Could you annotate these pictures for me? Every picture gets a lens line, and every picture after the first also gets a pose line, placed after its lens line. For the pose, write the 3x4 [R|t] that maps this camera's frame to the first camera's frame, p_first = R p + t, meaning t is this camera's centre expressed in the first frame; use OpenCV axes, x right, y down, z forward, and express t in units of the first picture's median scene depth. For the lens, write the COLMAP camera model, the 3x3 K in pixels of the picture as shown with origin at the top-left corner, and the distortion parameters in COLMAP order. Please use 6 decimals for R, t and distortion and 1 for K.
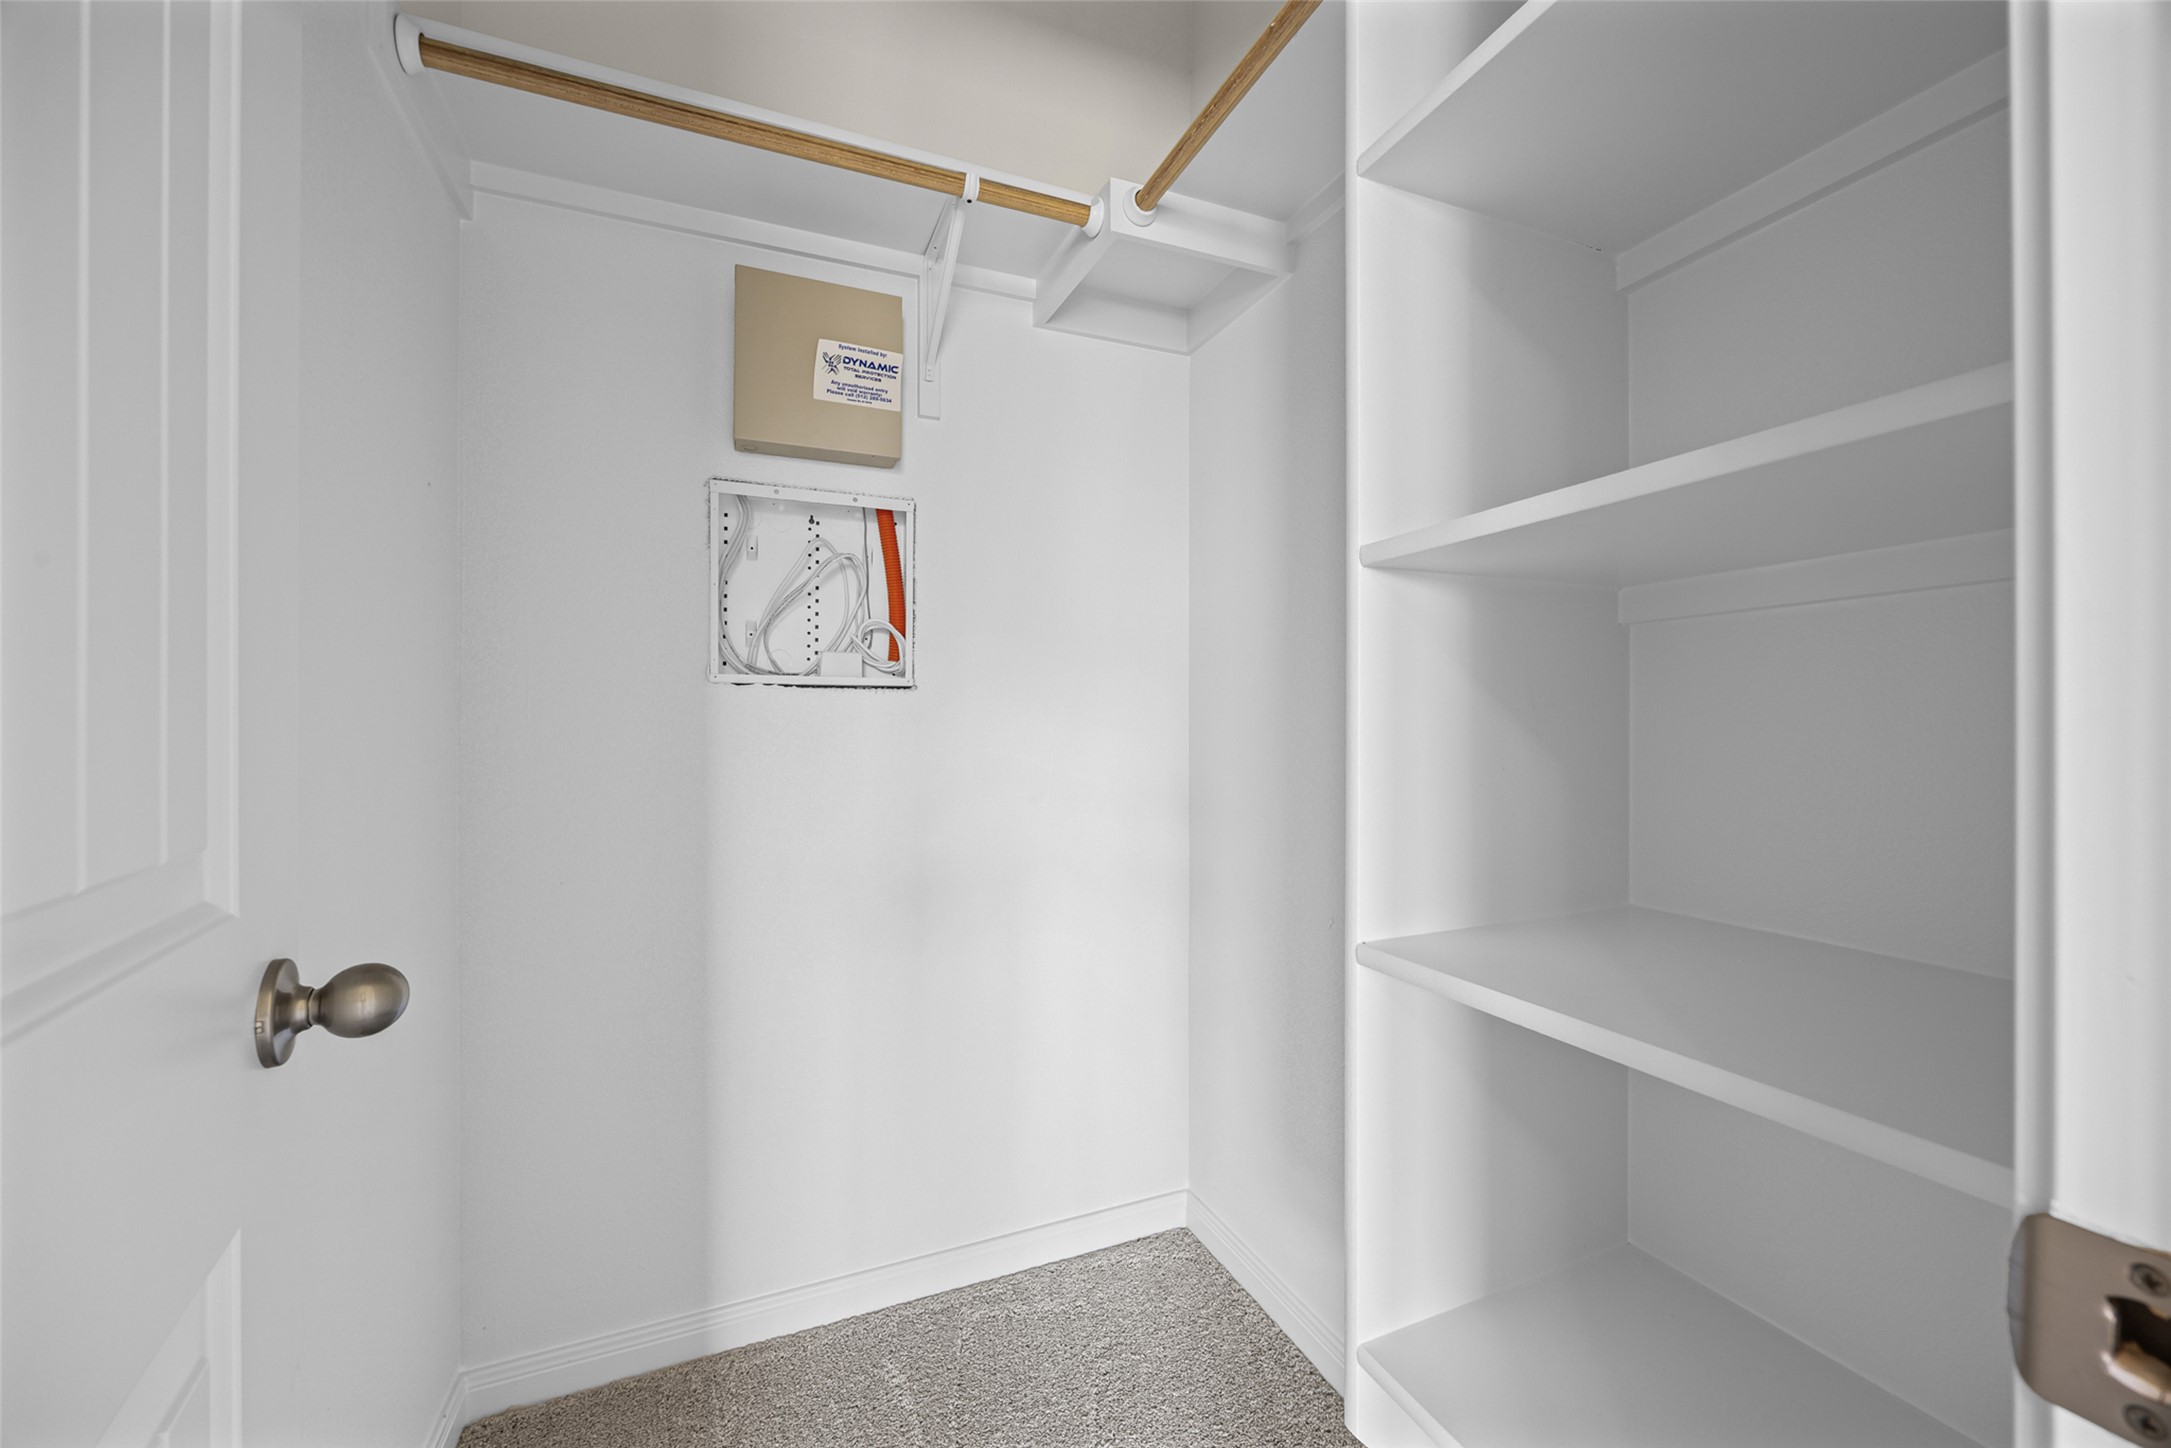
lens RADIAL K [[849.6, 0, 1089.1], [0, 849.6, 723.6], [0, 0, 1]] dist [0.009158, 0.000118]
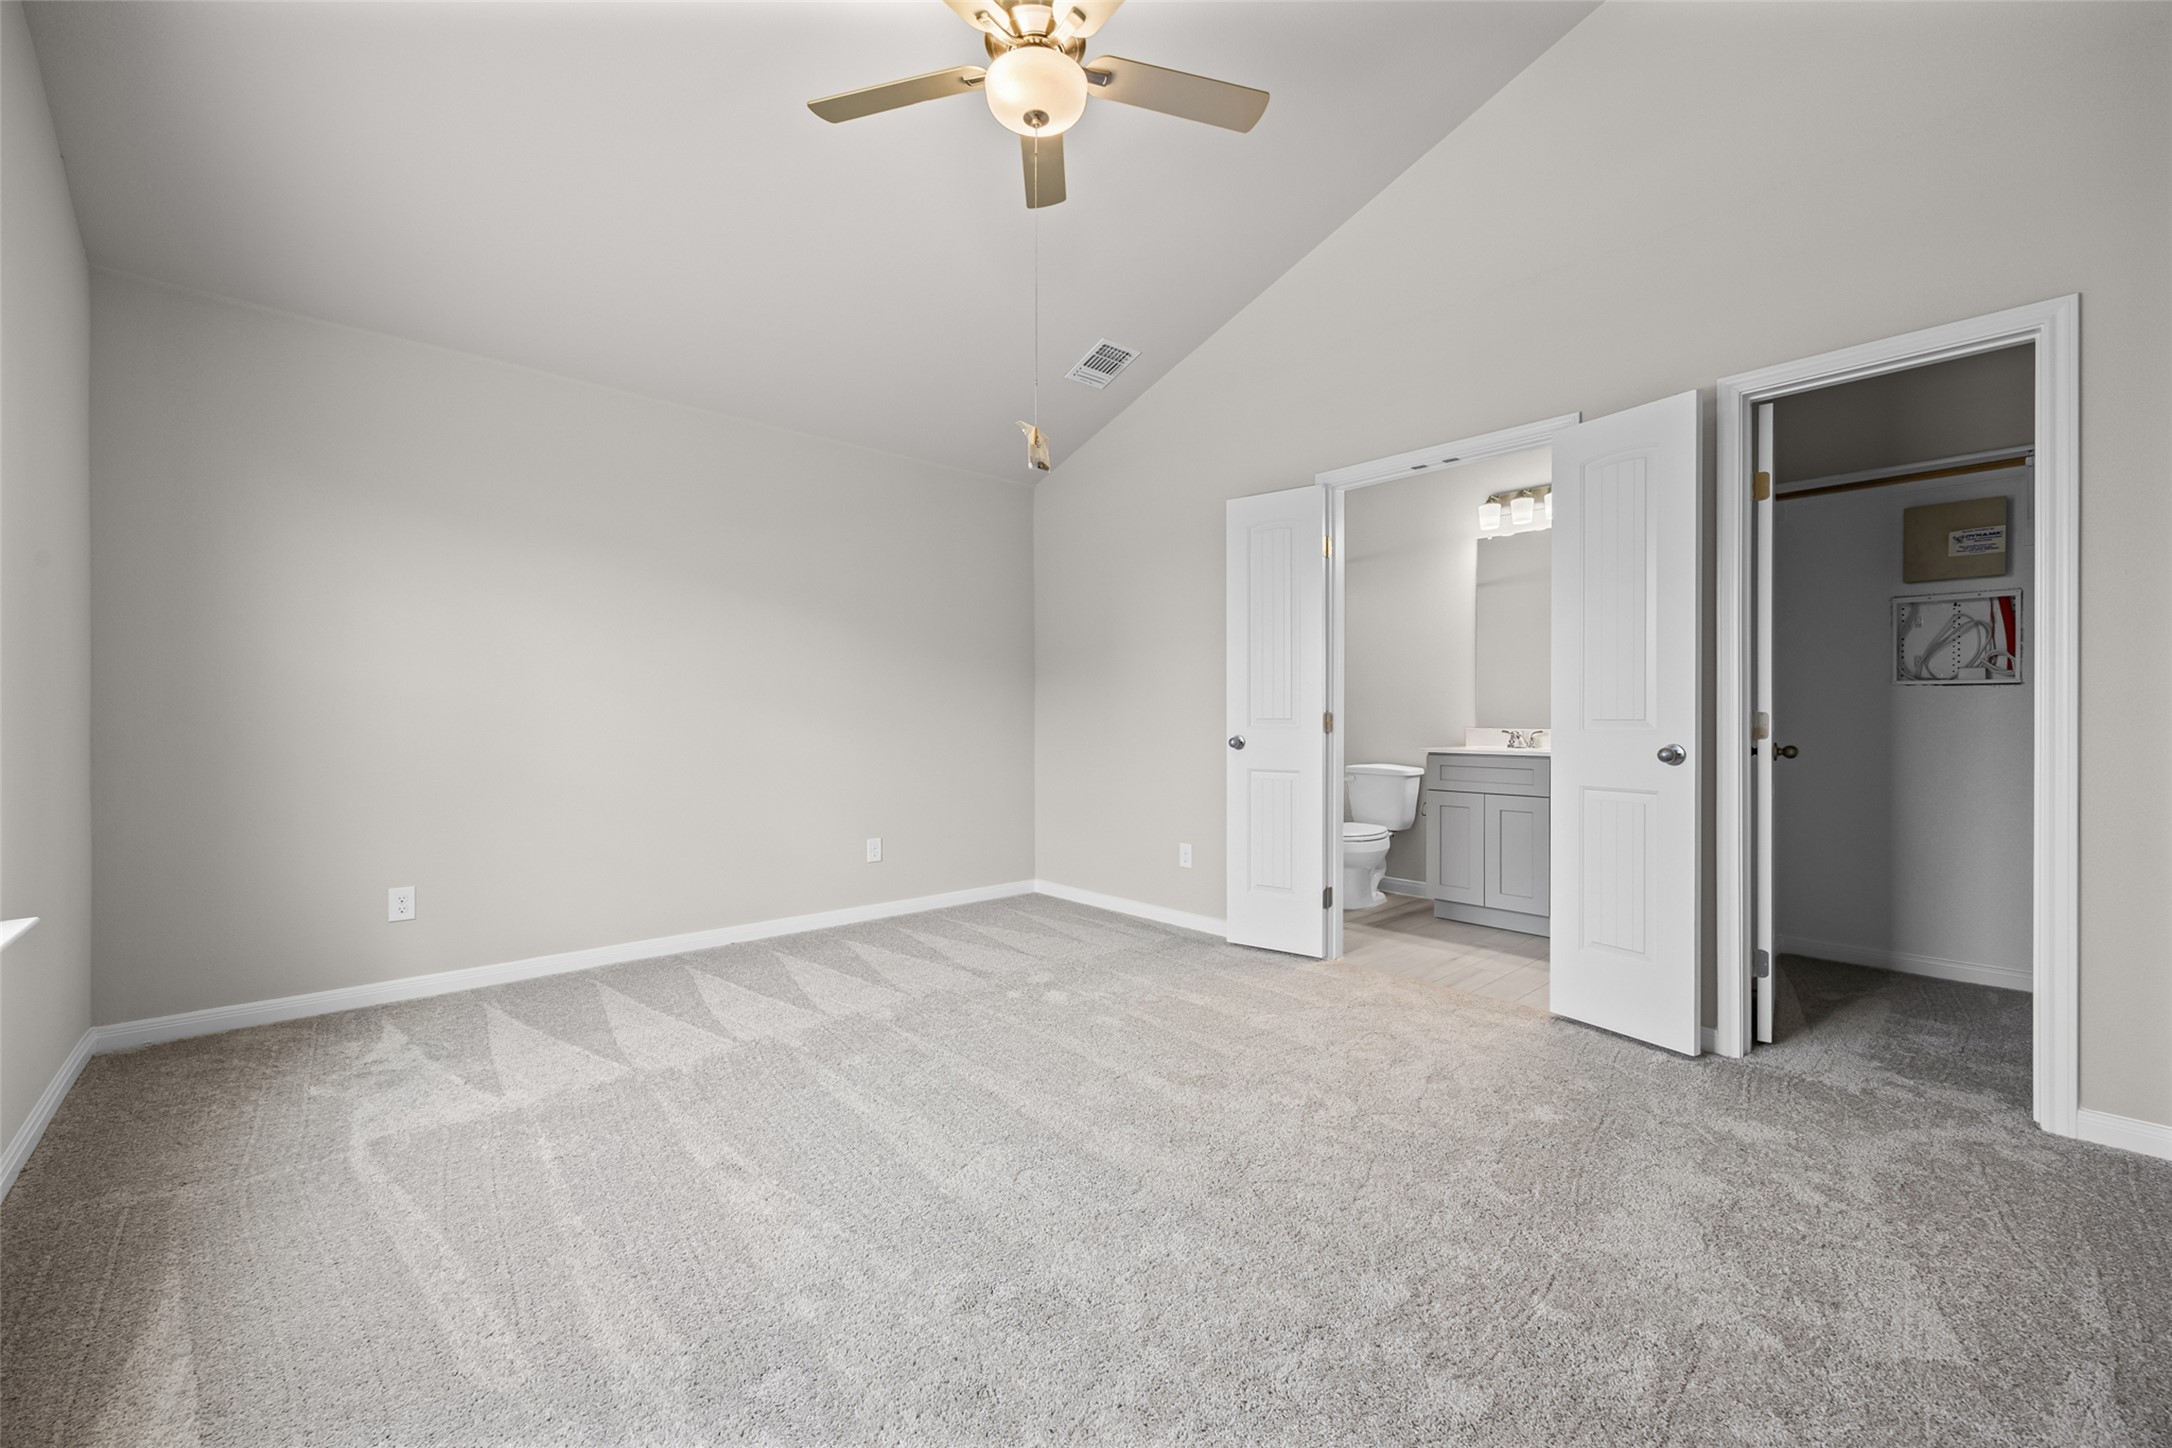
lens RADIAL K [[850.0, 0, 1088.3], [0, 850.0, 715.4], [0, 0, 1]] dist [0.009158, 0.000118]
pose [[0.335024, -0.000877, -0.942209, 0.960776], [0.001969, 0.999998, -0.000230, 0.028687], [0.942207, -0.001778, 0.335025, -1.736569]]
